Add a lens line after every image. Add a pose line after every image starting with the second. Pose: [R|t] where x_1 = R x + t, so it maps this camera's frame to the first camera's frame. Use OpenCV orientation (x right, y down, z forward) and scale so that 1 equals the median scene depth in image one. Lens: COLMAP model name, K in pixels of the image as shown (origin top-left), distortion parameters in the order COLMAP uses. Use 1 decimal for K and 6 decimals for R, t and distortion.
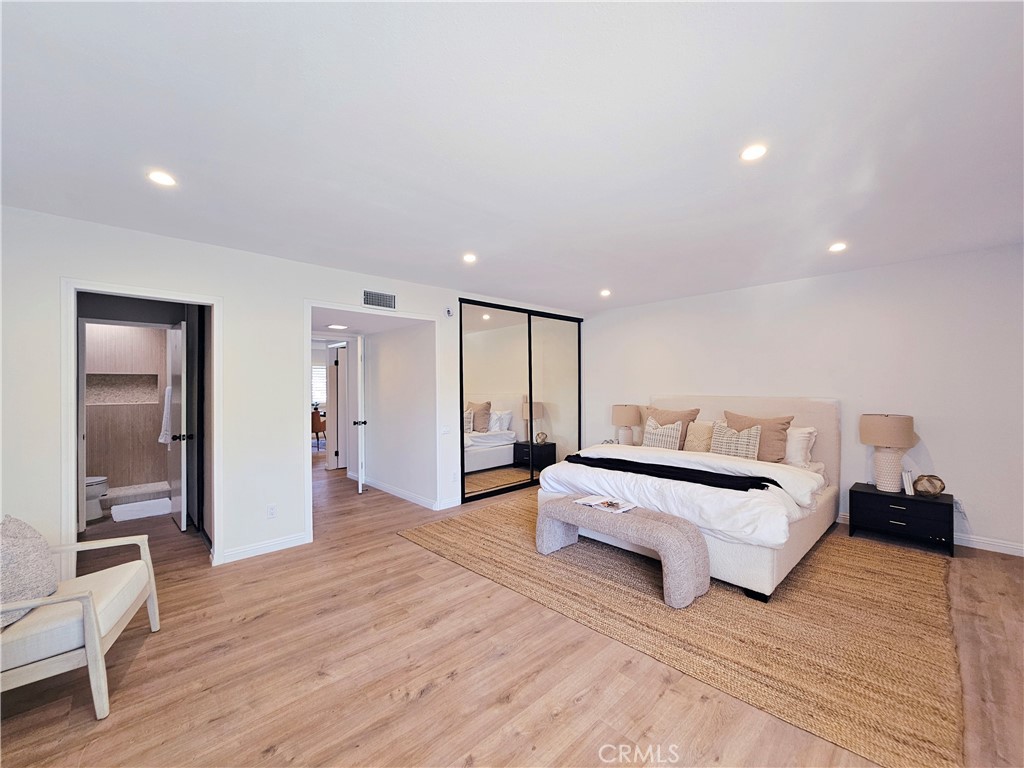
lens RADIAL K [[419.7, 0, 507.8], [0, 419.7, 380.2], [0, 0, 1]] dist [-0.002853, -0.000024]
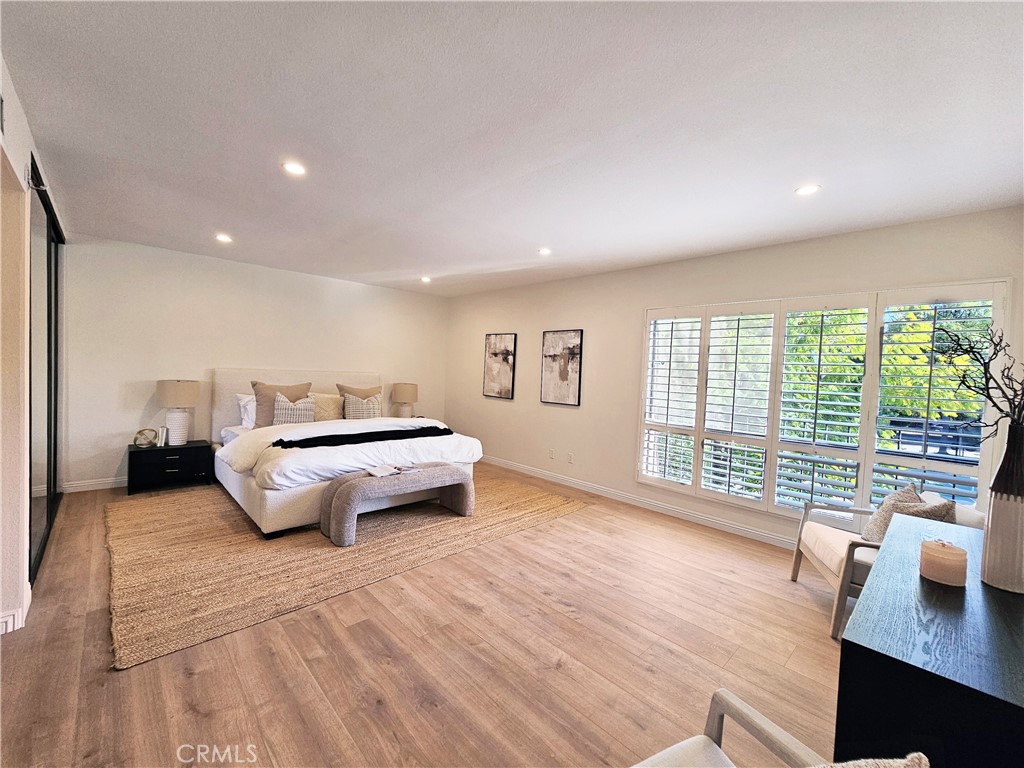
lens RADIAL K [[419.7, 0, 507.3], [0, 419.7, 387.9], [0, 0, 1]] dist [-0.002853, -0.000024]
pose [[-0.001594, -0.038606, 0.999253, -1.031138], [-0.050530, 0.997981, 0.038476, 0.026624], [-0.998721, -0.050431, -0.003541, 0.862240]]
